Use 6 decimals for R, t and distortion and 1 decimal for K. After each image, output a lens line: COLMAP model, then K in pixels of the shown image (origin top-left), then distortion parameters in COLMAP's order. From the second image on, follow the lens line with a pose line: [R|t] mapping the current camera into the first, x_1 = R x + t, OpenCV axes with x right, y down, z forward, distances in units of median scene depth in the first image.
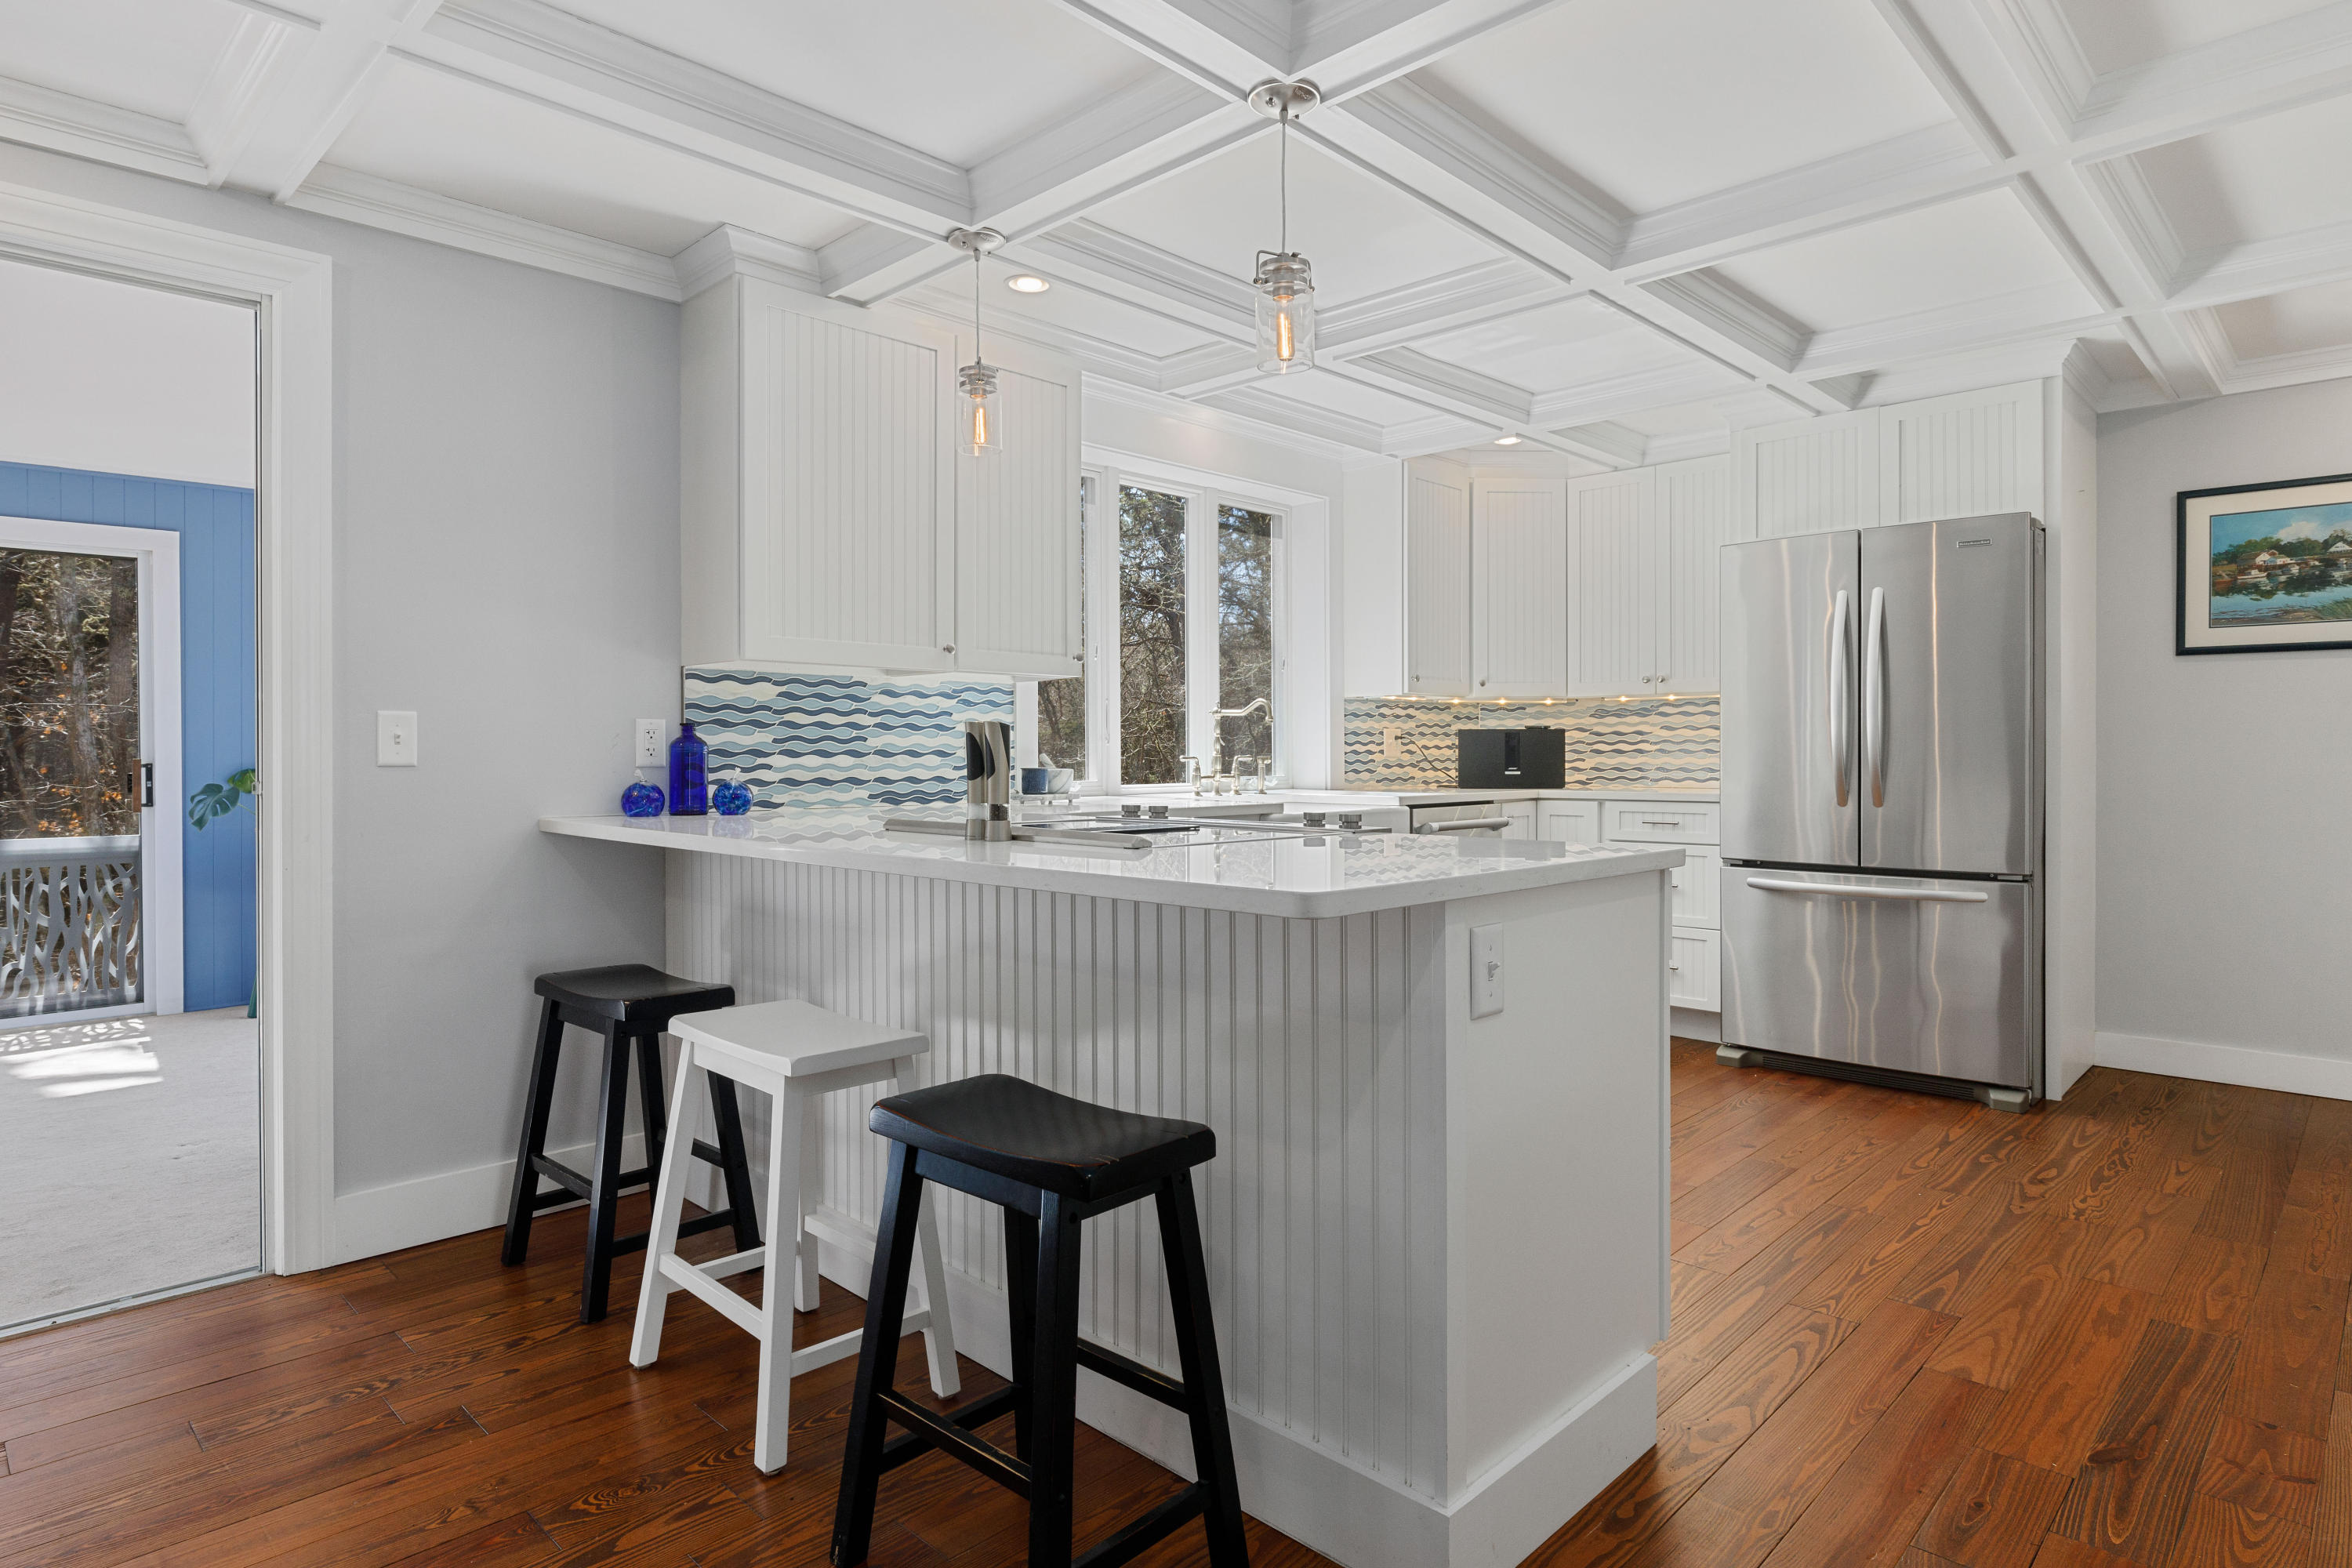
lens RADIAL K [[1302.5, 0, 1172.8], [0, 1302.5, 773.4], [0, 0, 1]] dist [-0.000069, -0.000615]
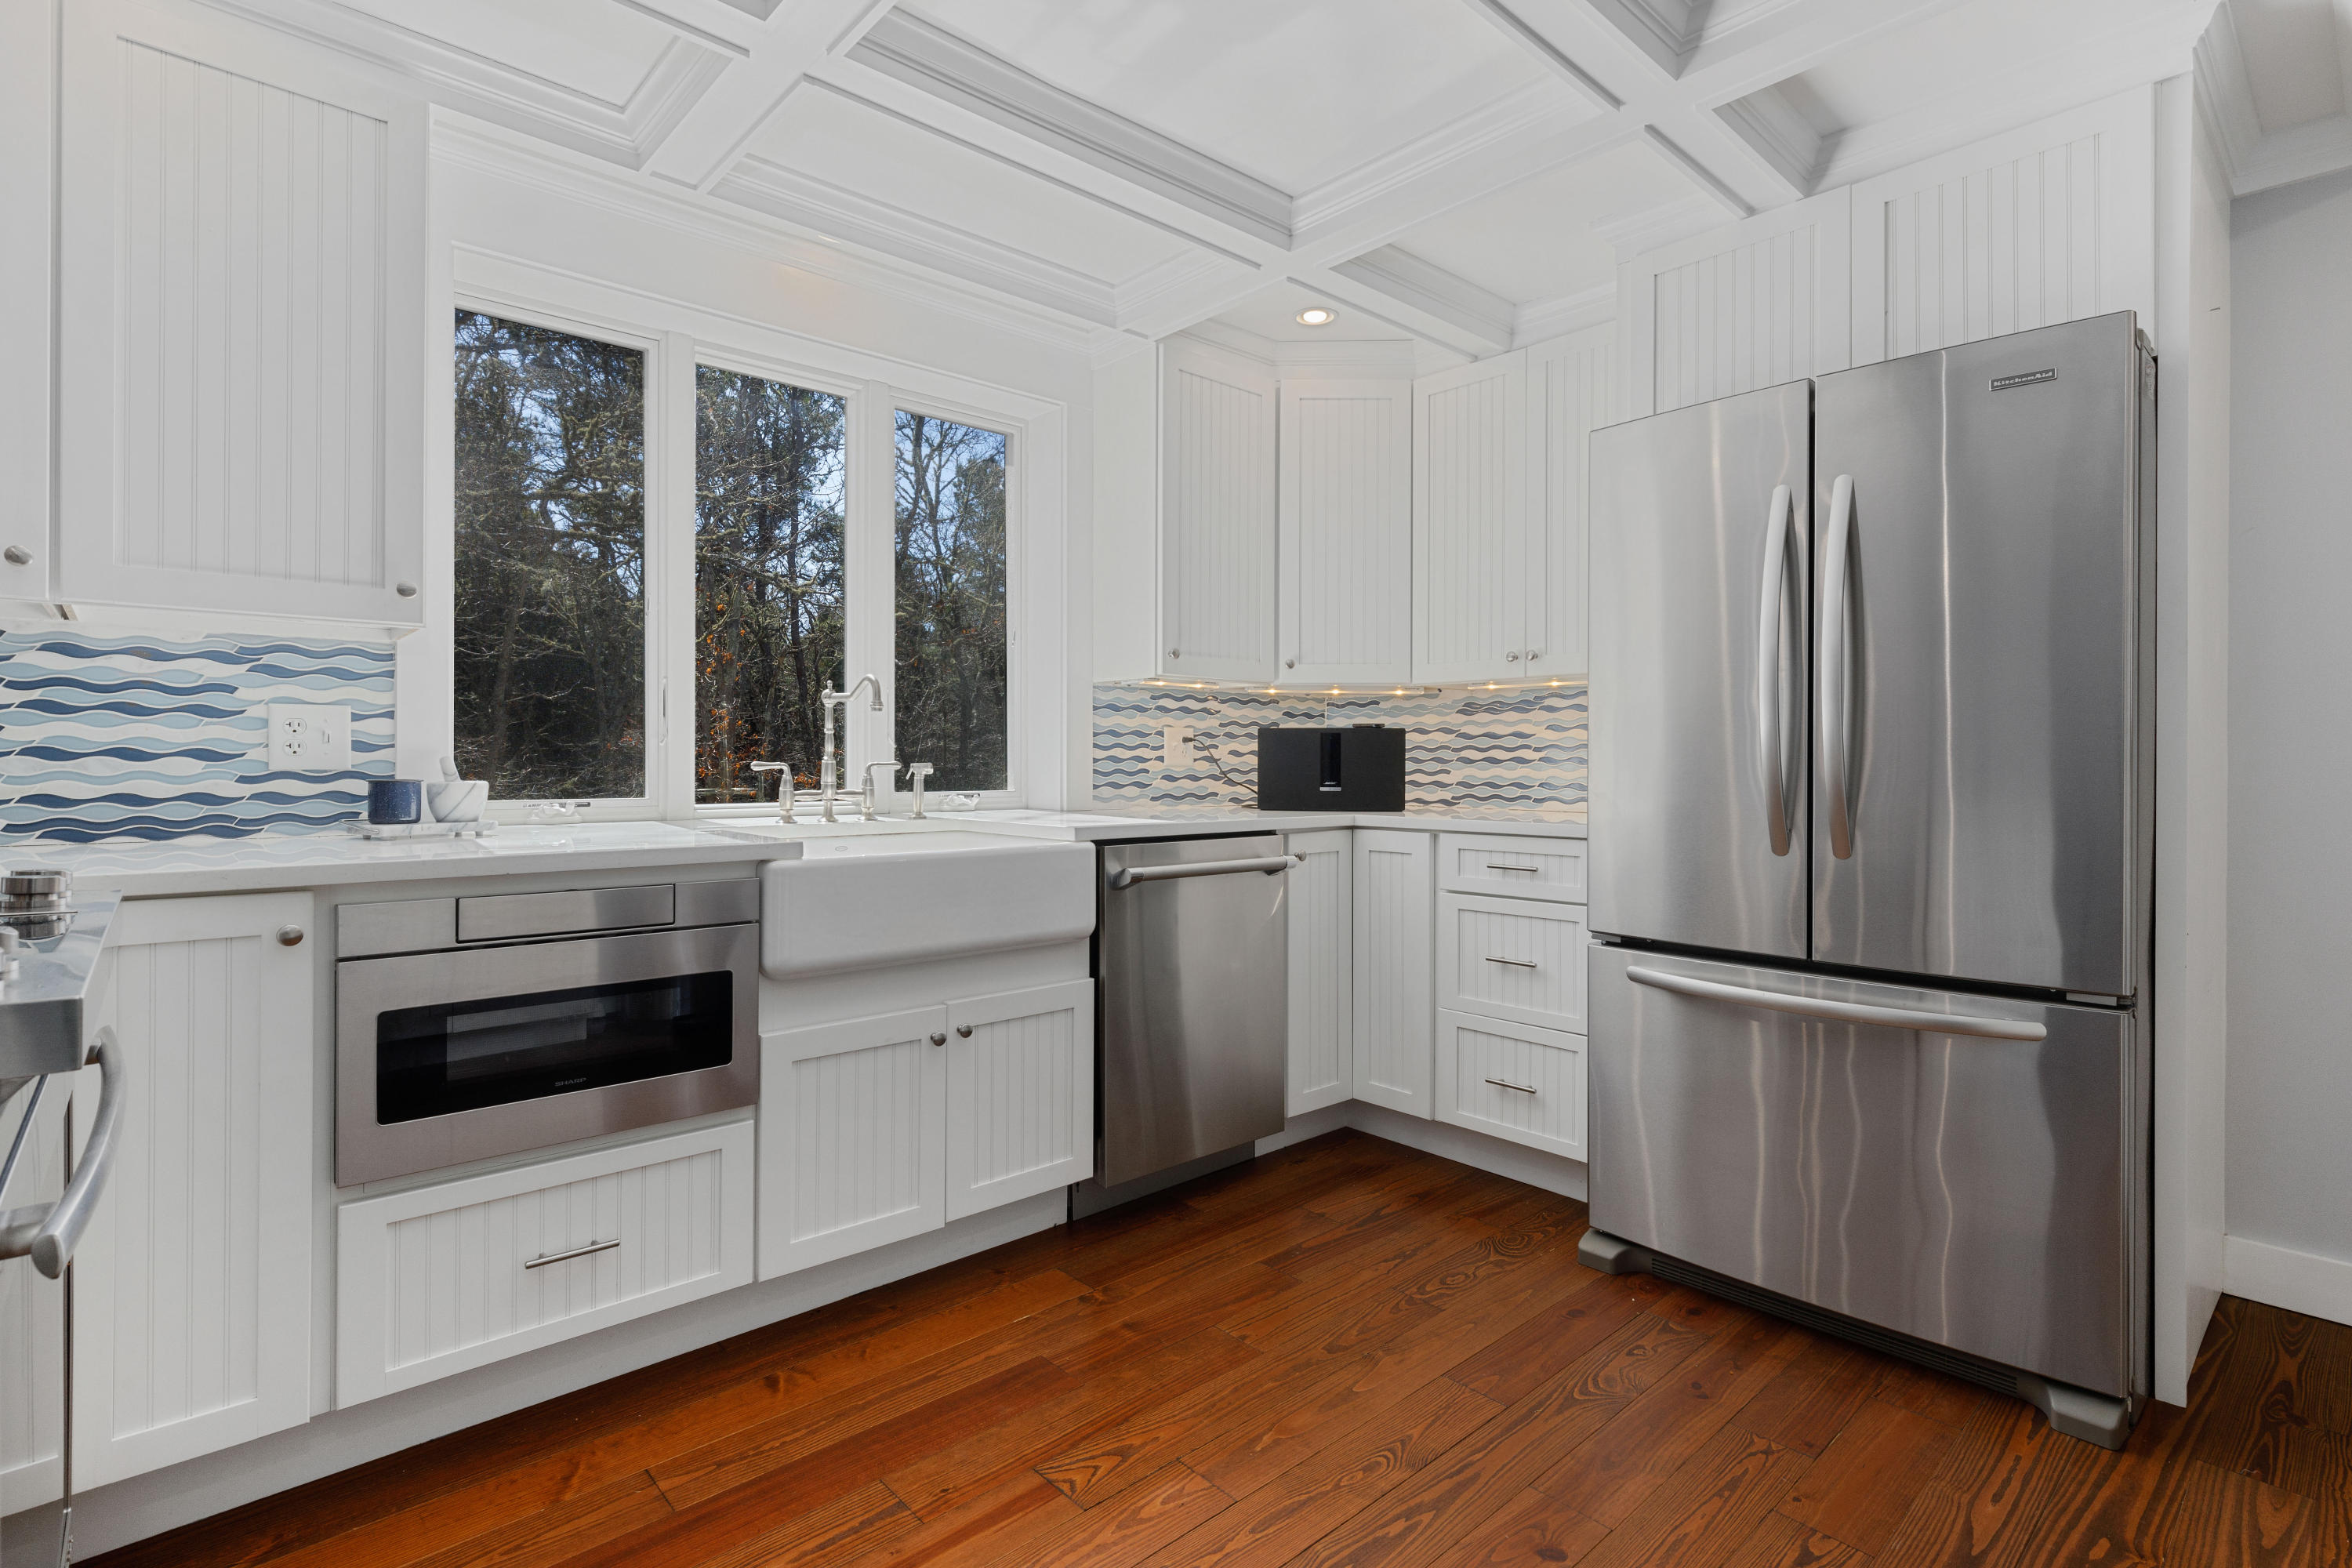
lens RADIAL K [[1137.5, 0, 1179.9], [0, 1137.5, 772.5], [0, 0, 1]] dist [0.000279, 0.000532]
pose [[0.997976, 0.007045, -0.063202, 0.237194], [-0.007430, 0.999955, -0.005866, -0.005842], [0.063158, 0.006324, 0.997984, 0.405343]]
